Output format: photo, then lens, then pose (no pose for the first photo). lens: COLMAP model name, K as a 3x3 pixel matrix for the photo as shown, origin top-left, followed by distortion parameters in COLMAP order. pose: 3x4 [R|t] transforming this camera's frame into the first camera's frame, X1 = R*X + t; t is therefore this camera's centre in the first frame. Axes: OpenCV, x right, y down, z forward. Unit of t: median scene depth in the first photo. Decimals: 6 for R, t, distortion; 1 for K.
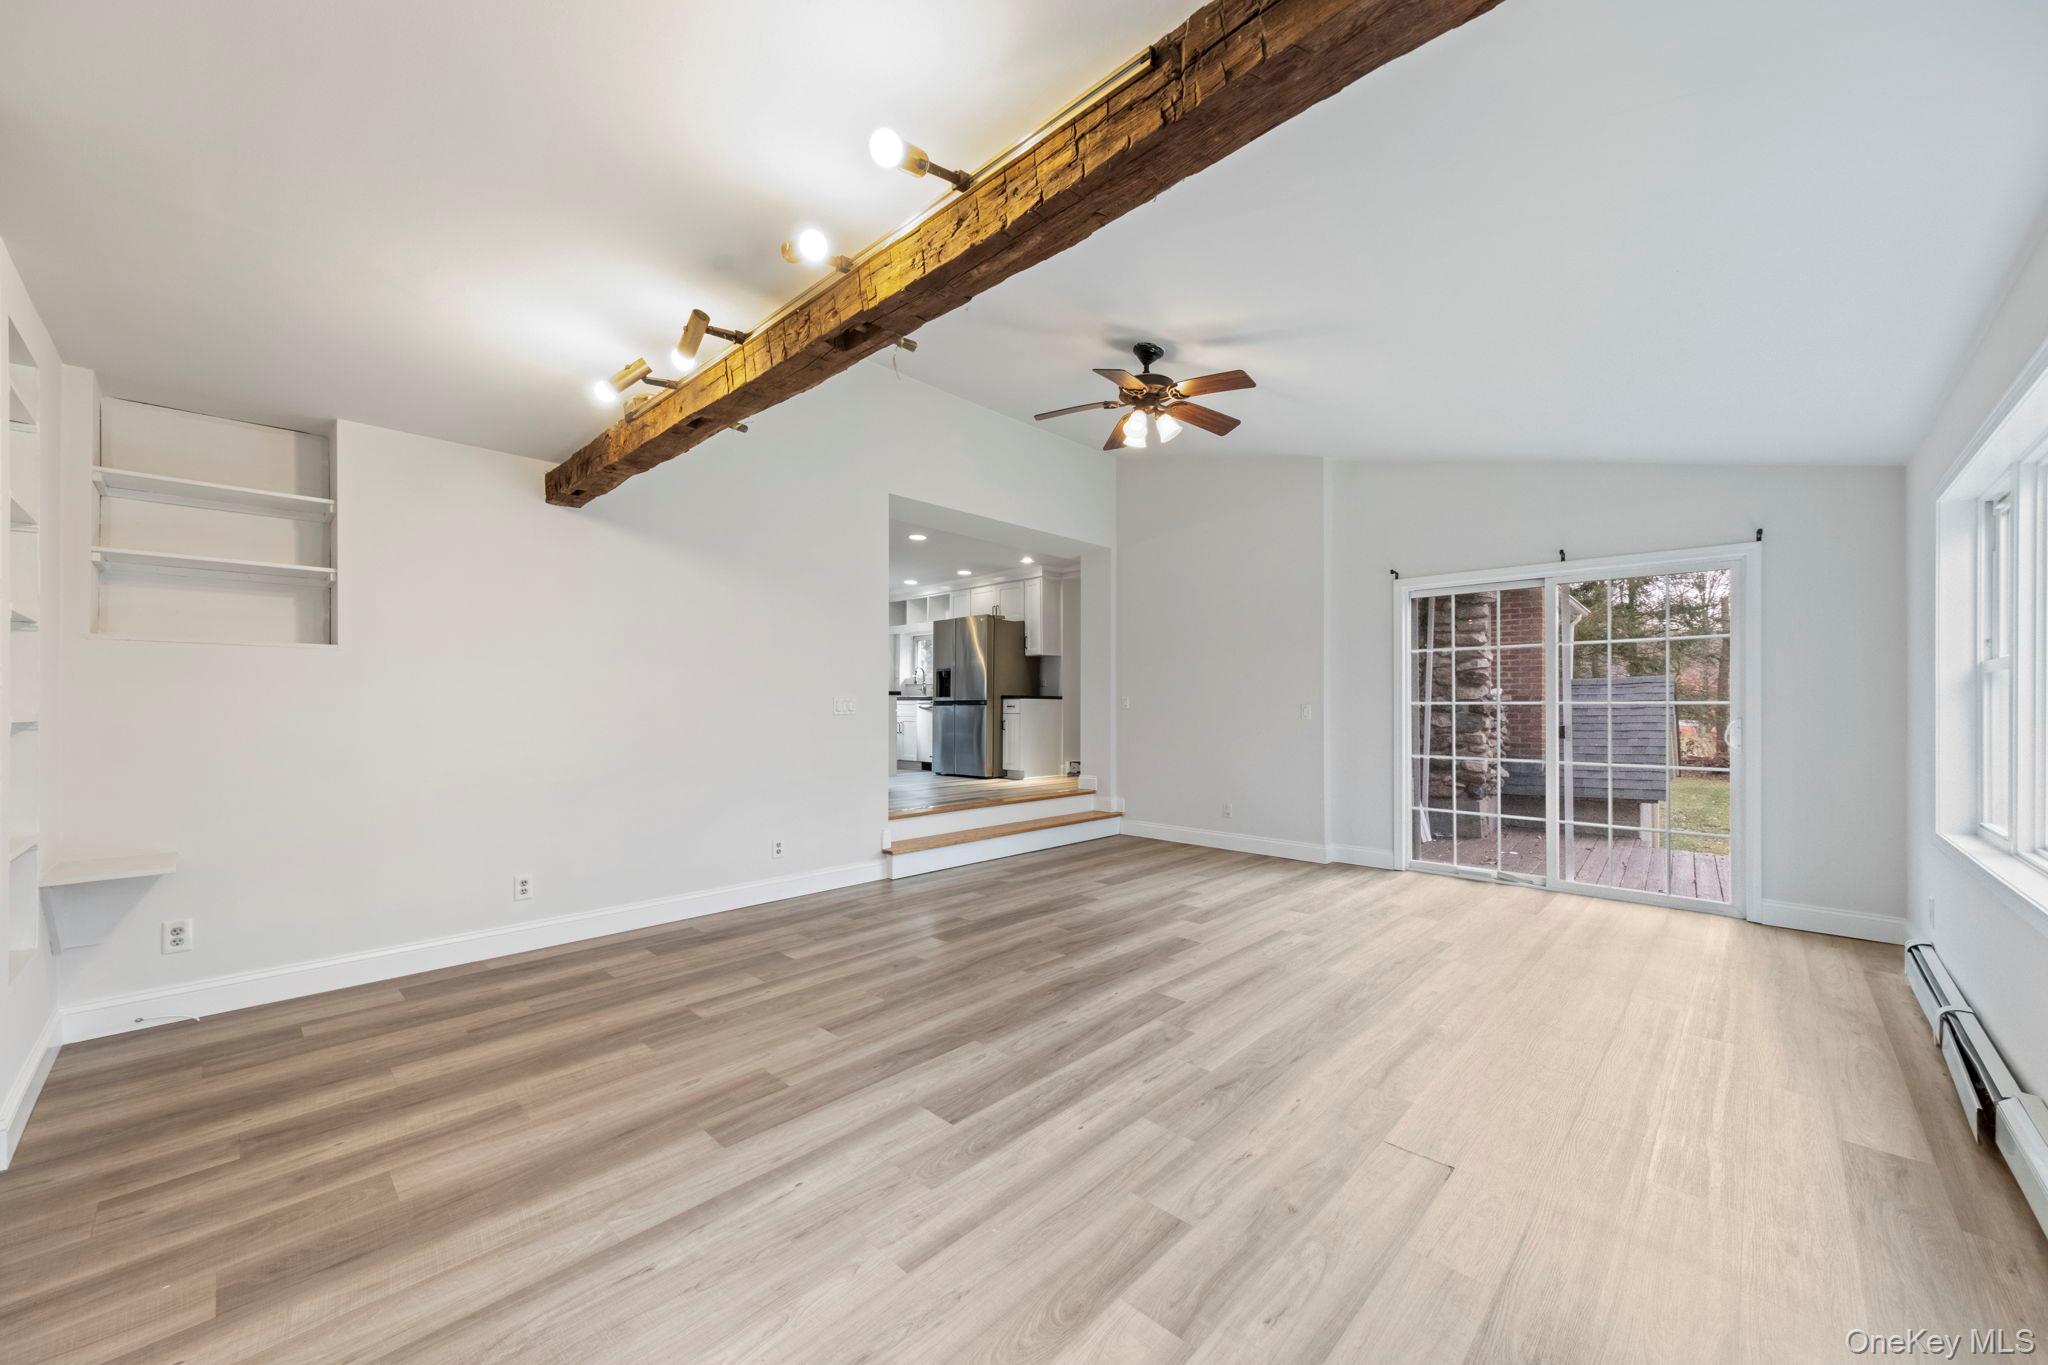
lens RADIAL K [[771.9, 0, 1021.1], [0, 771.9, 692.5], [0, 0, 1]] dist [0.003256, -0.000168]
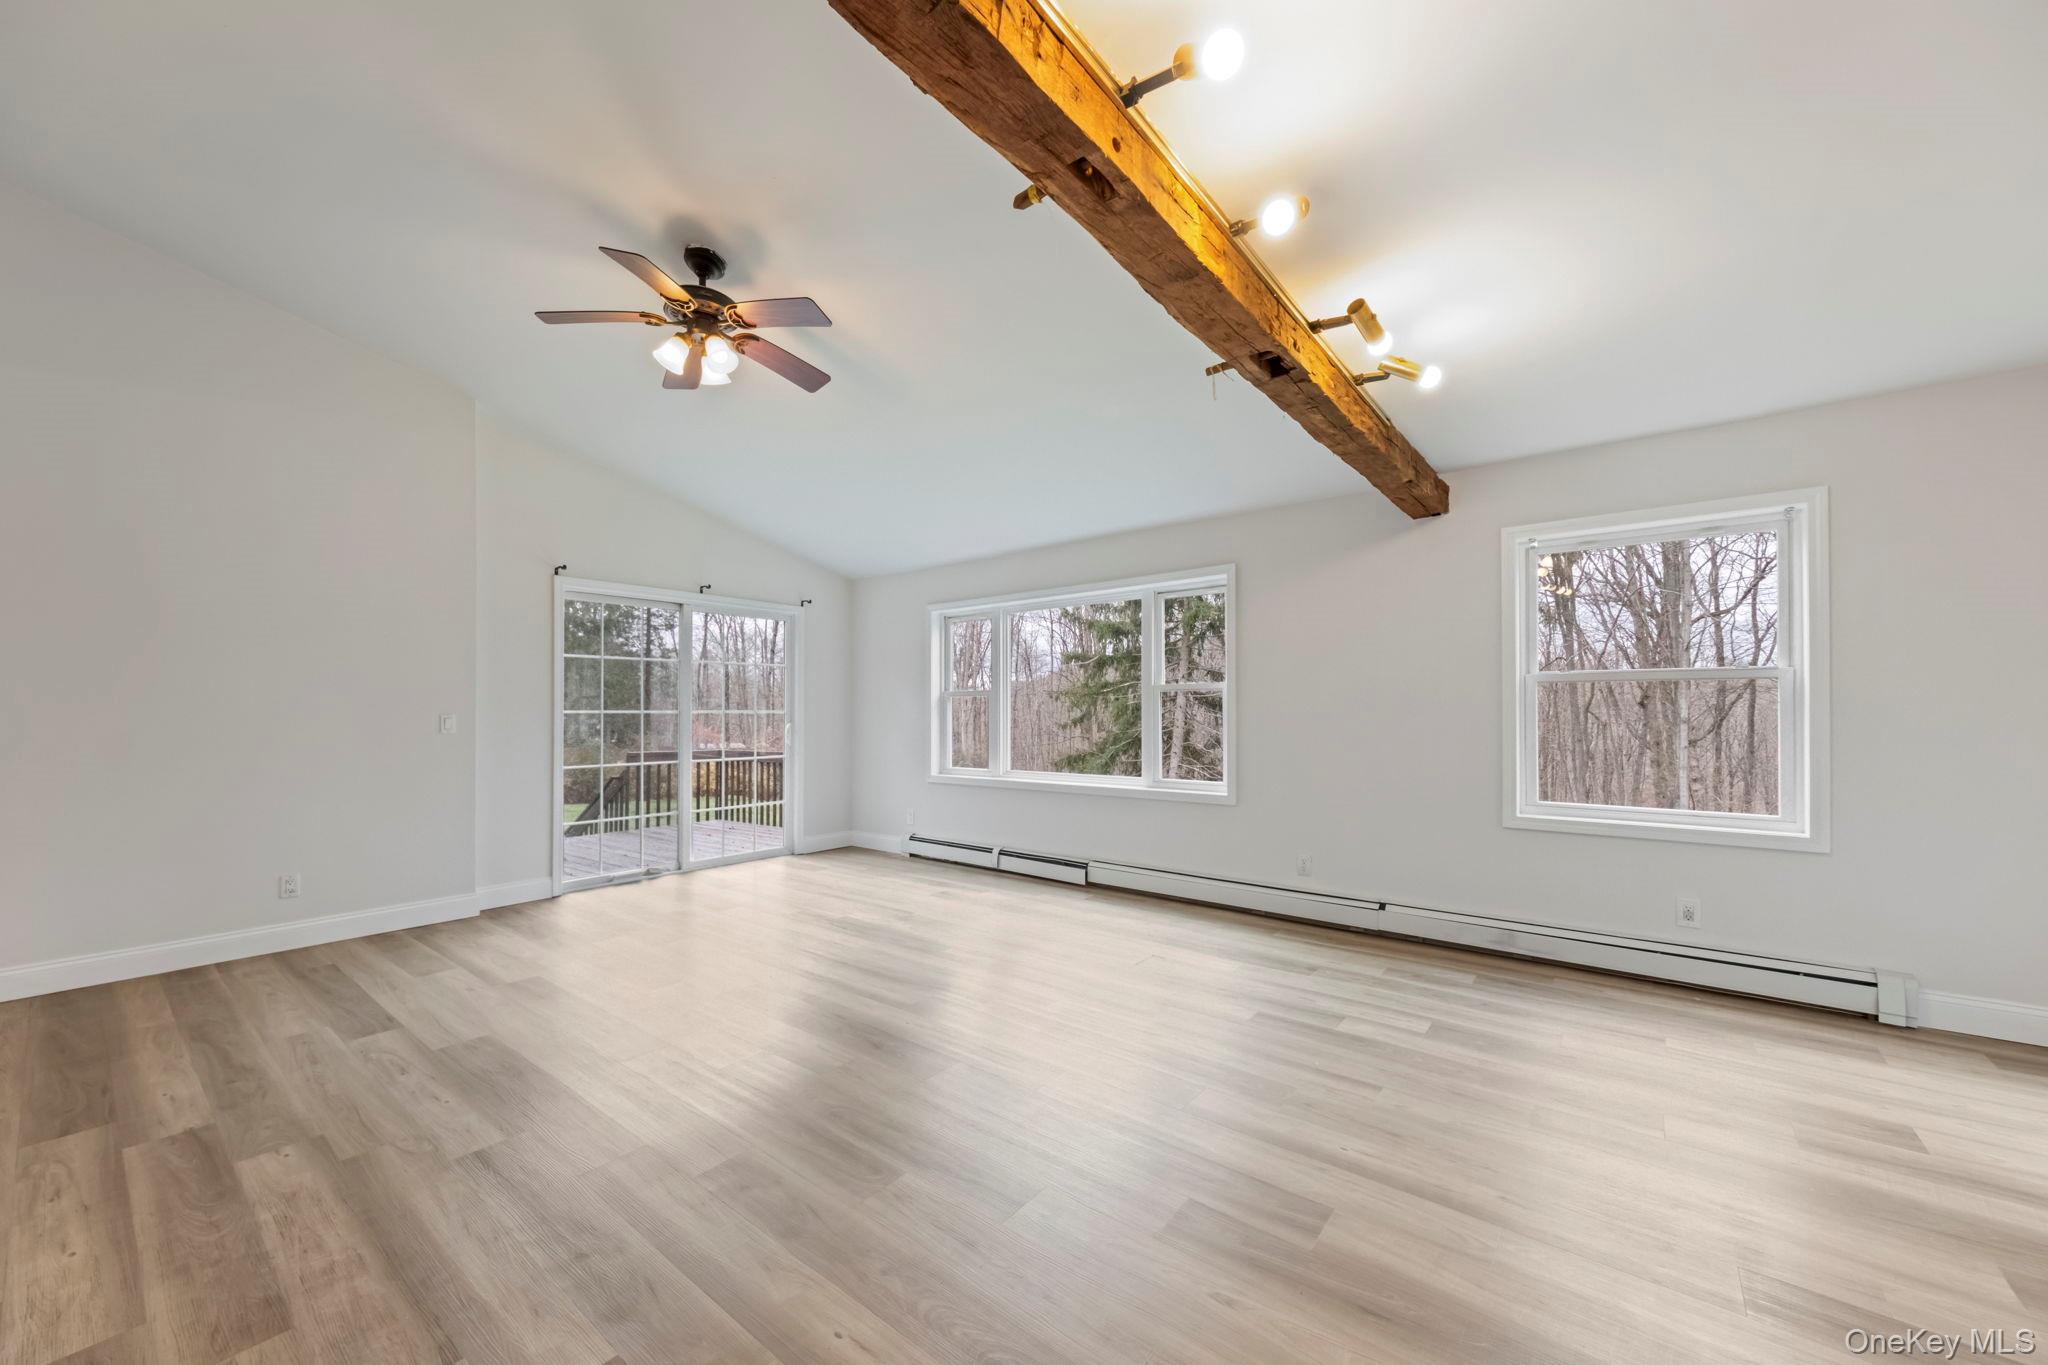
lens RADIAL K [[771.9, 0, 1019.2], [0, 771.9, 704.1], [0, 0, 1]] dist [0.003256, -0.000168]
pose [[-0.102638, 0.008959, 0.994678, -0.567403], [-0.009861, 0.999901, -0.010023, 0.009529], [-0.994670, -0.010837, -0.102539, 0.669194]]
